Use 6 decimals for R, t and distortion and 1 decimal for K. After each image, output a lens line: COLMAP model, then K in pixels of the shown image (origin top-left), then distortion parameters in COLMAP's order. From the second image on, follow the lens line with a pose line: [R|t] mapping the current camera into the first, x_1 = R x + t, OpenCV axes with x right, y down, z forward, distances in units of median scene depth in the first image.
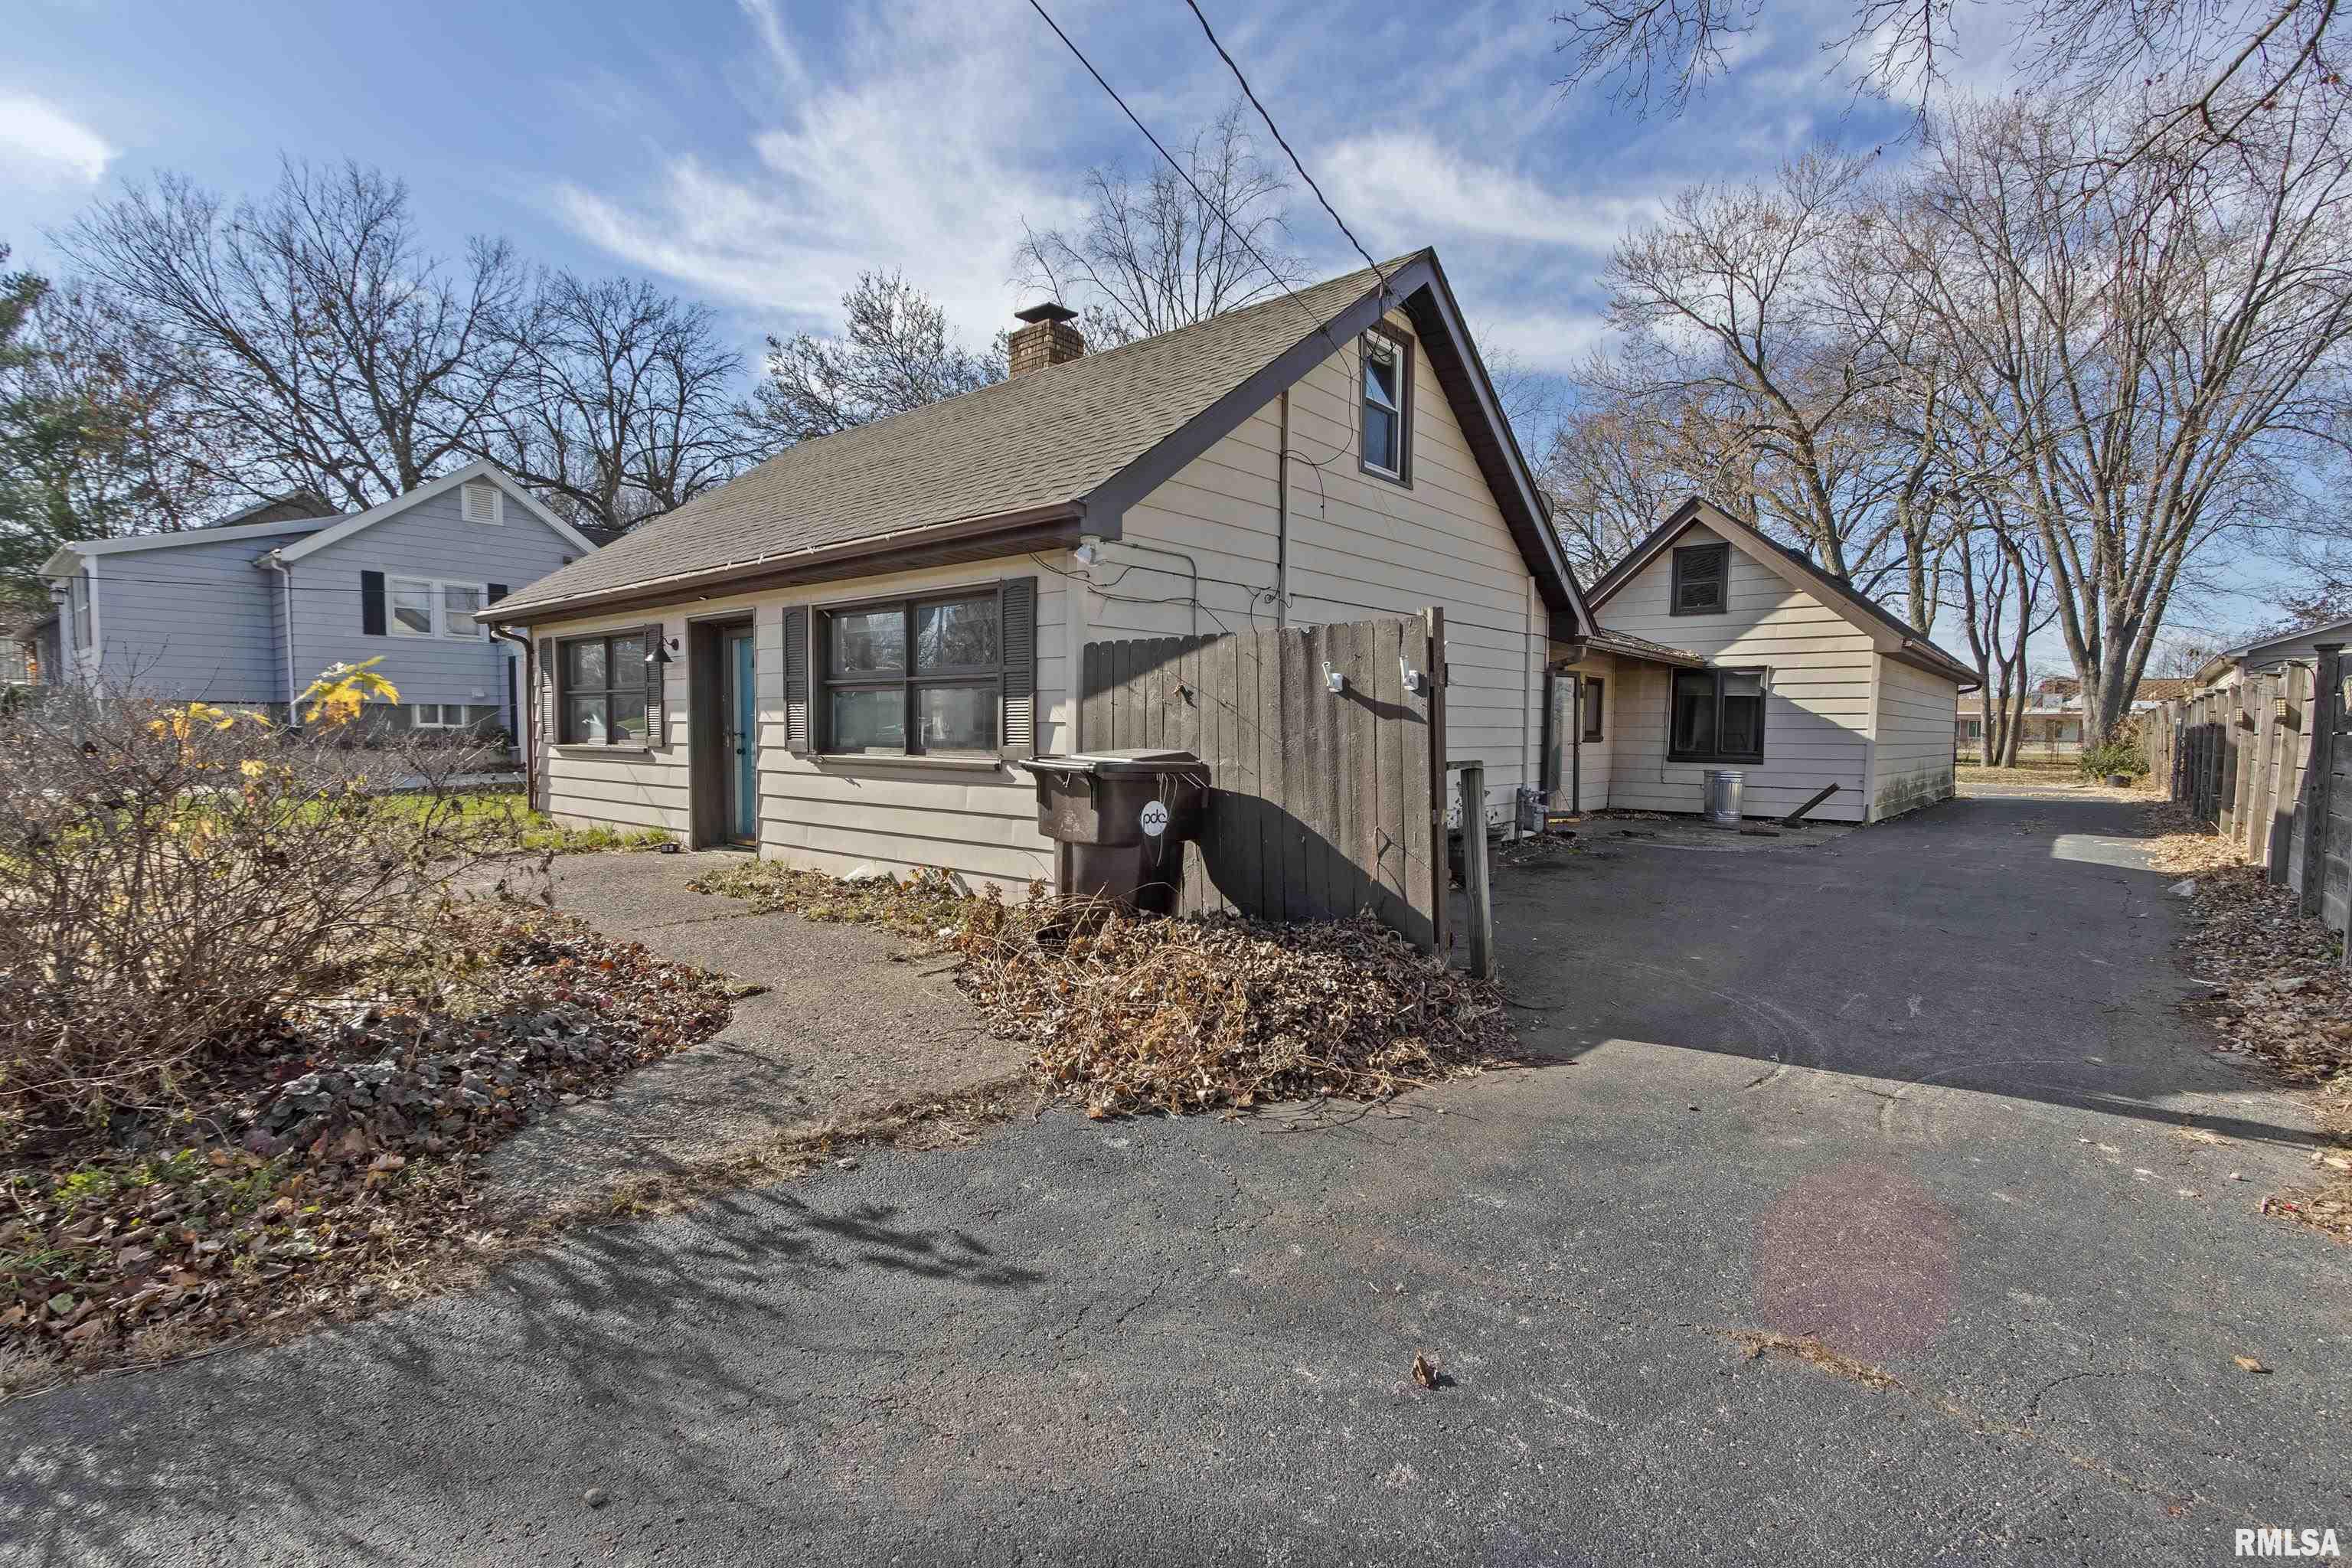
lens RADIAL K [[1075.6, 0, 1171.0], [0, 1075.6, 796.0], [0, 0, 1]] dist [0.006226, -0.000608]
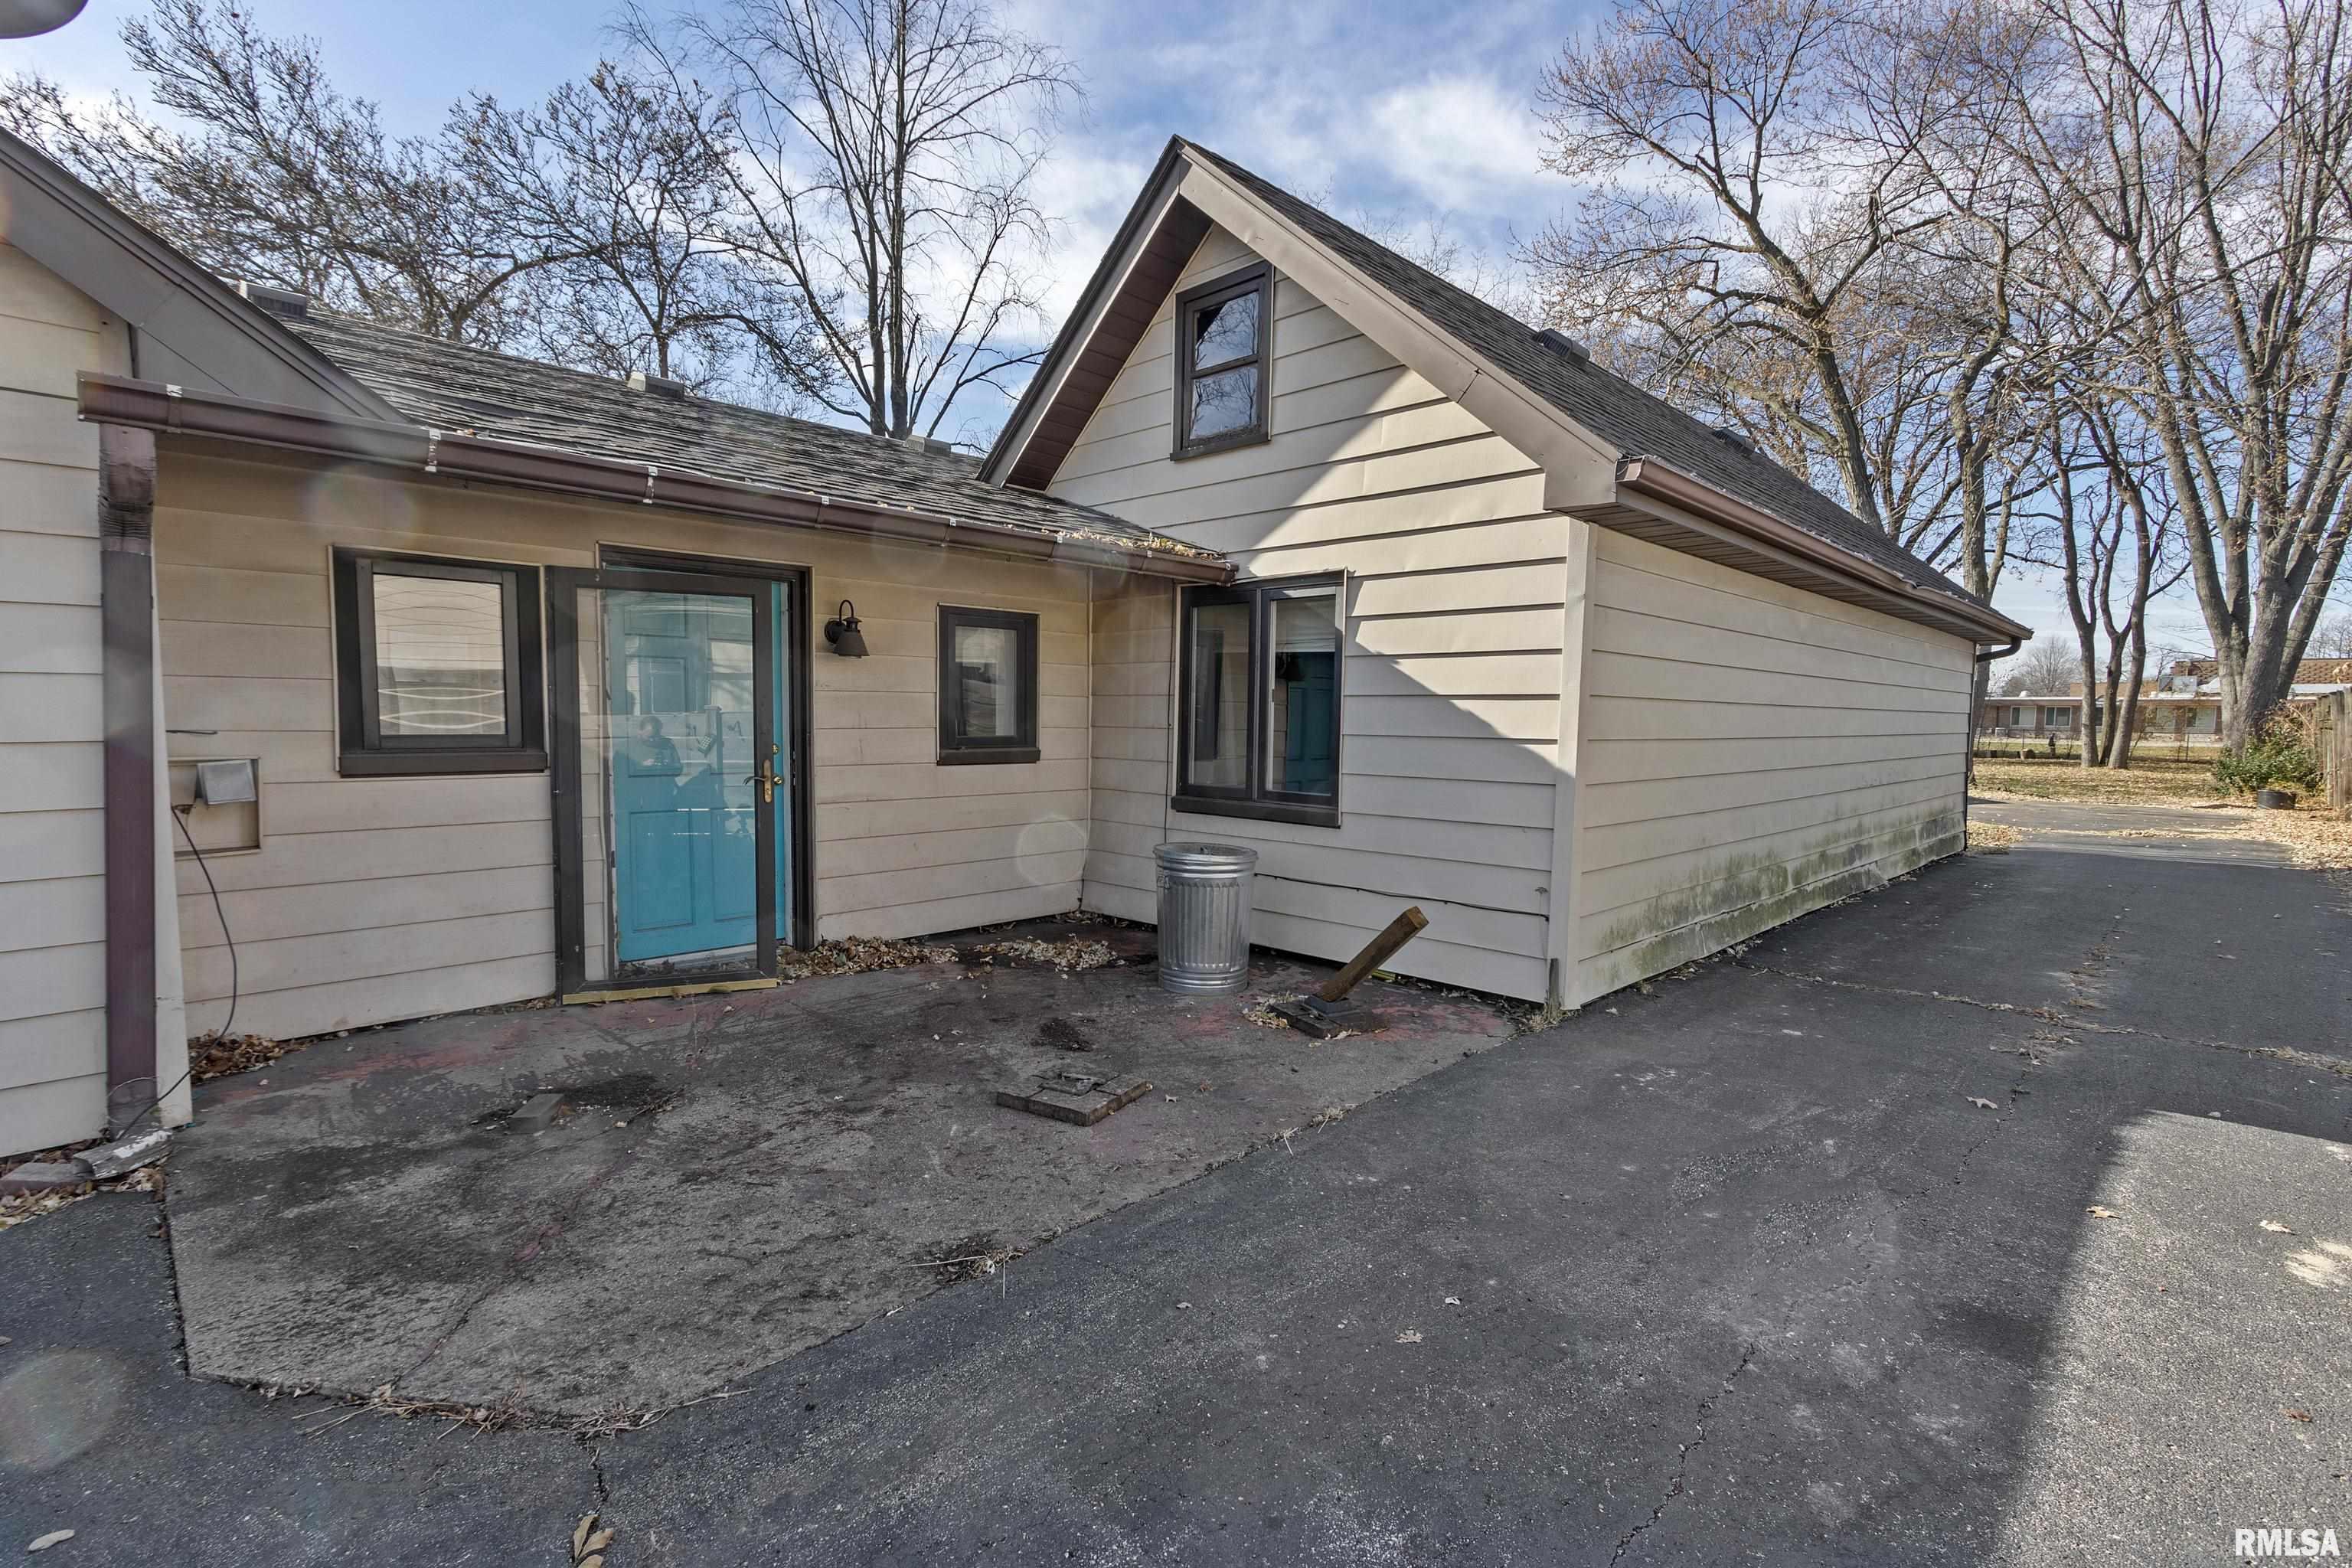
lens RADIAL K [[1075.6, 0, 1171.0], [0, 1075.6, 796.0], [0, 0, 1]] dist [0.006226, -0.000608]
pose [[0.997590, 0.007801, -0.068942, 0.182830], [-0.006811, 0.999870, 0.014586, -0.016295], [0.069047, -0.014082, 0.997514, 0.216478]]
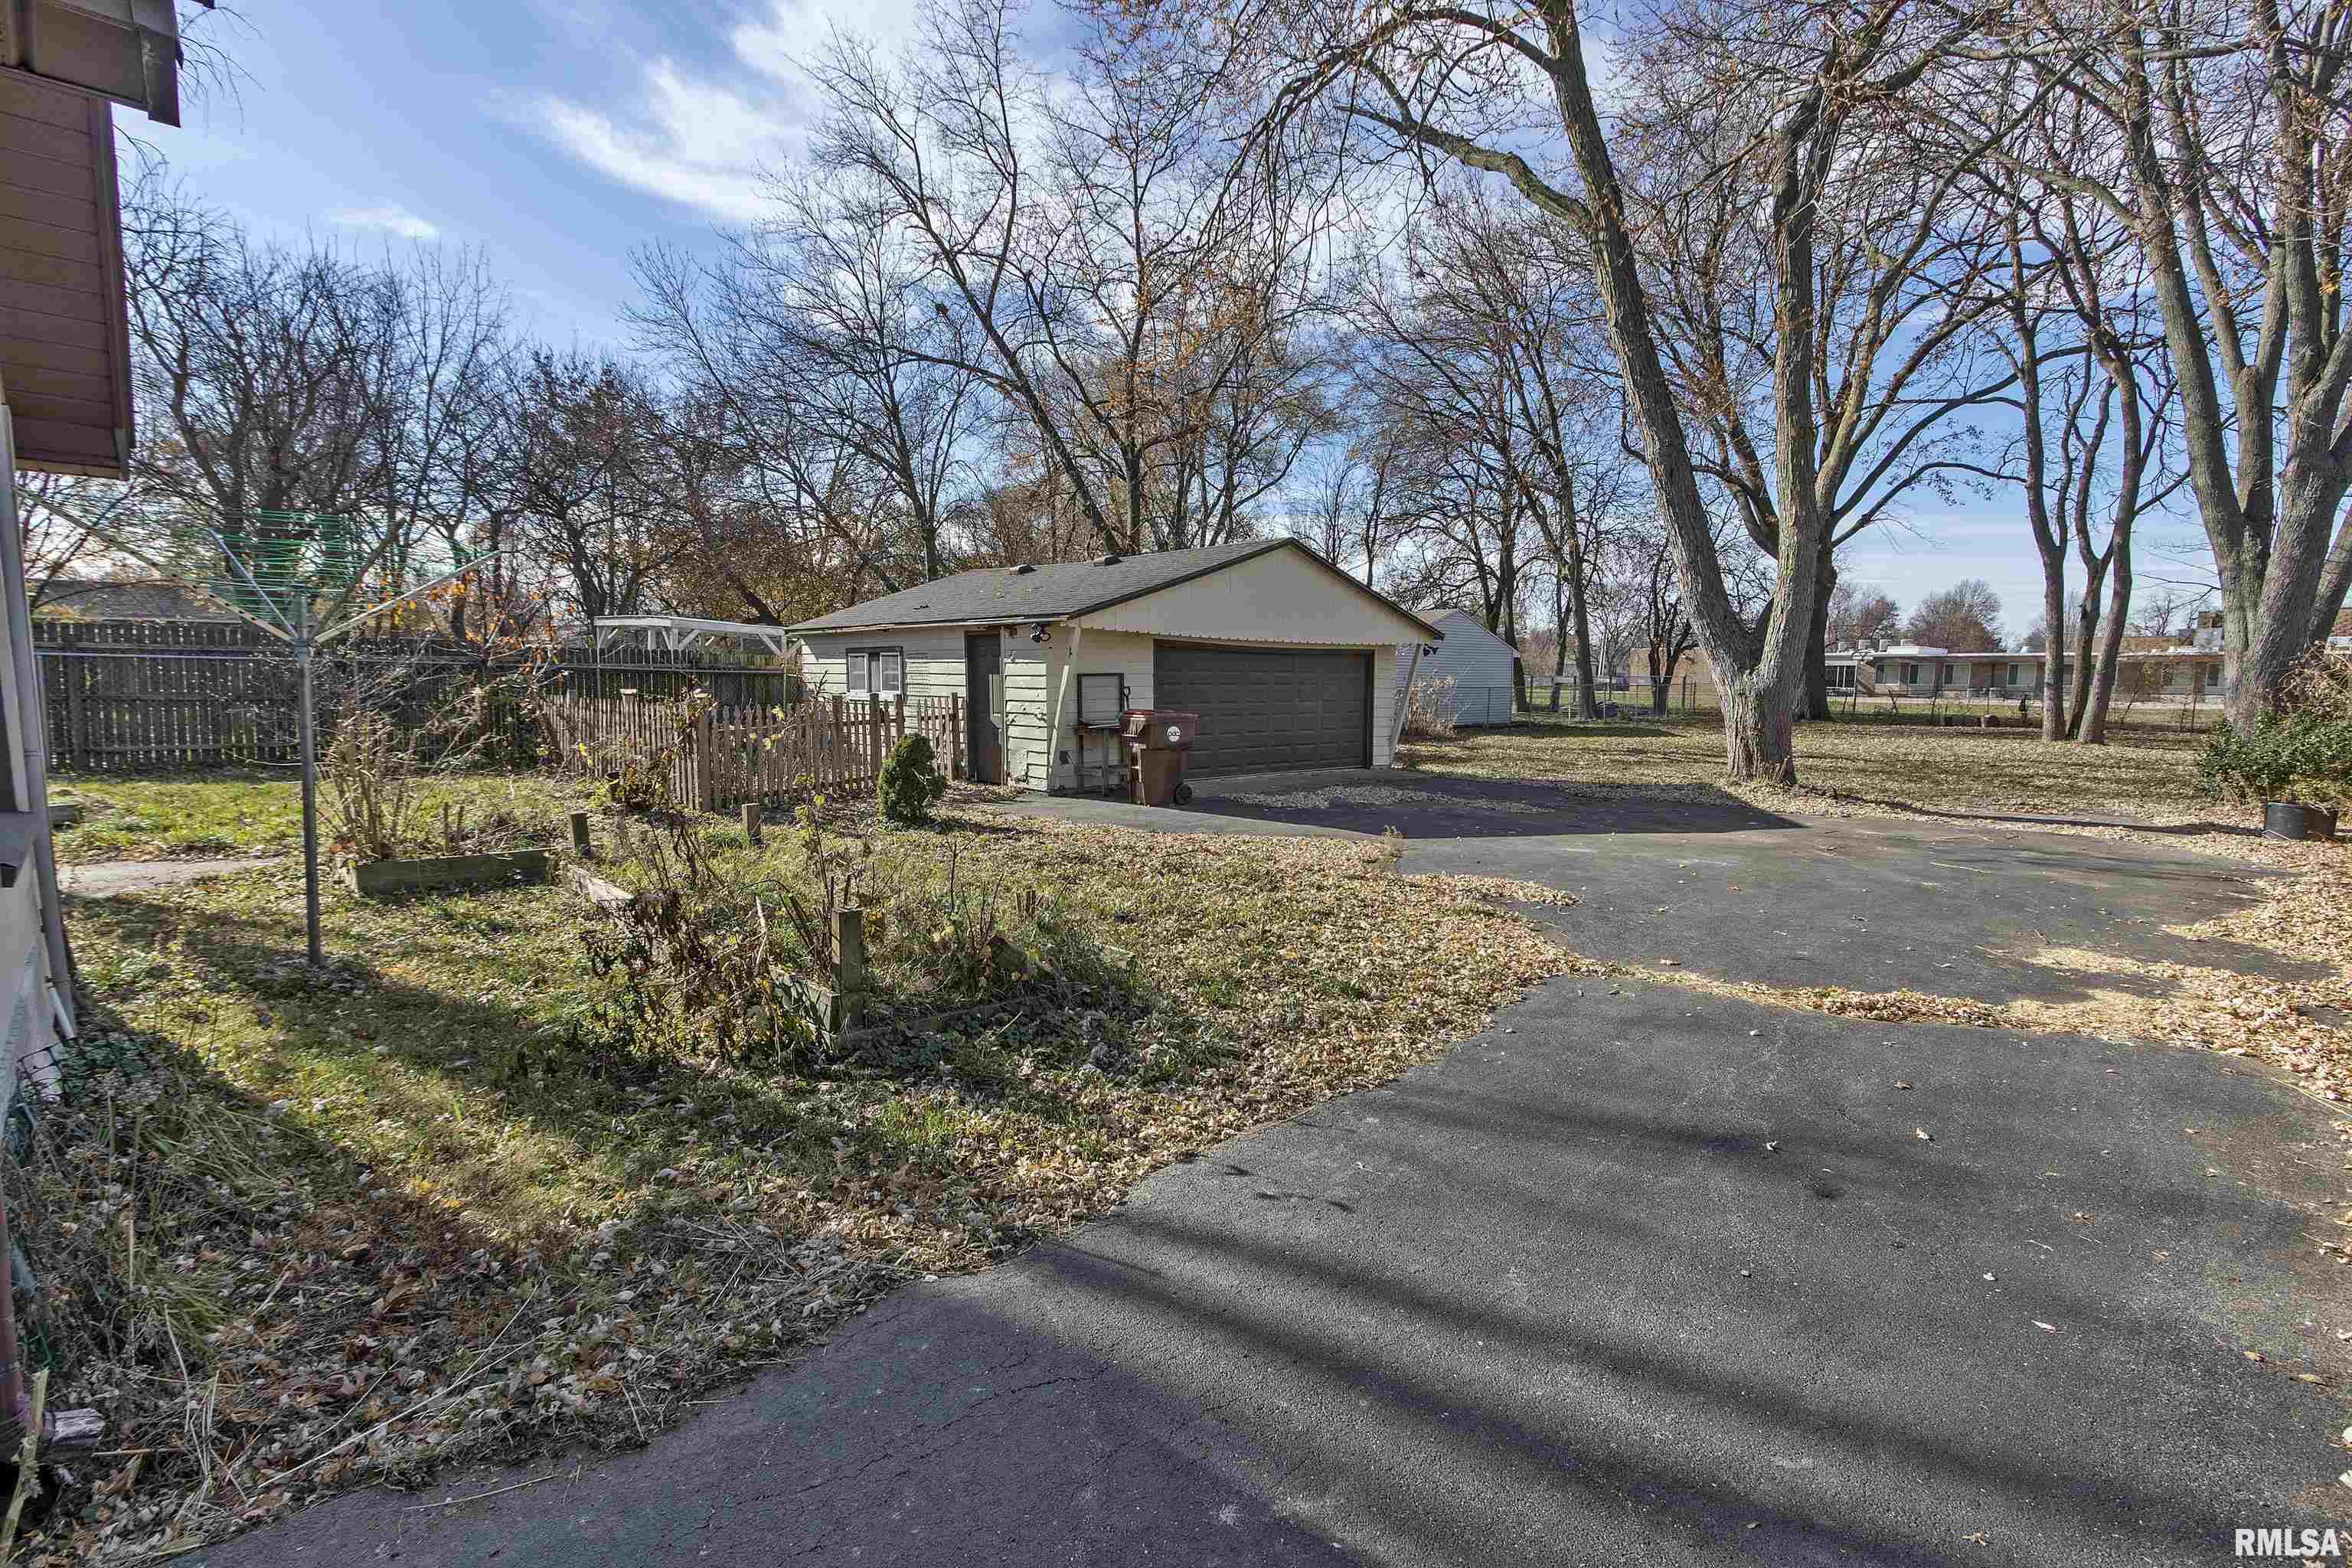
lens RADIAL K [[1092.8, 0, 1165.5], [0, 1092.8, 802.0], [0, 0, 1]] dist [-0.033013, 0.018263]
pose [[0.996314, 0.008145, -0.085389, 0.405587], [-0.003503, 0.998515, 0.054365, -0.029528], [0.085705, -0.053865, 0.994863, 0.467027]]
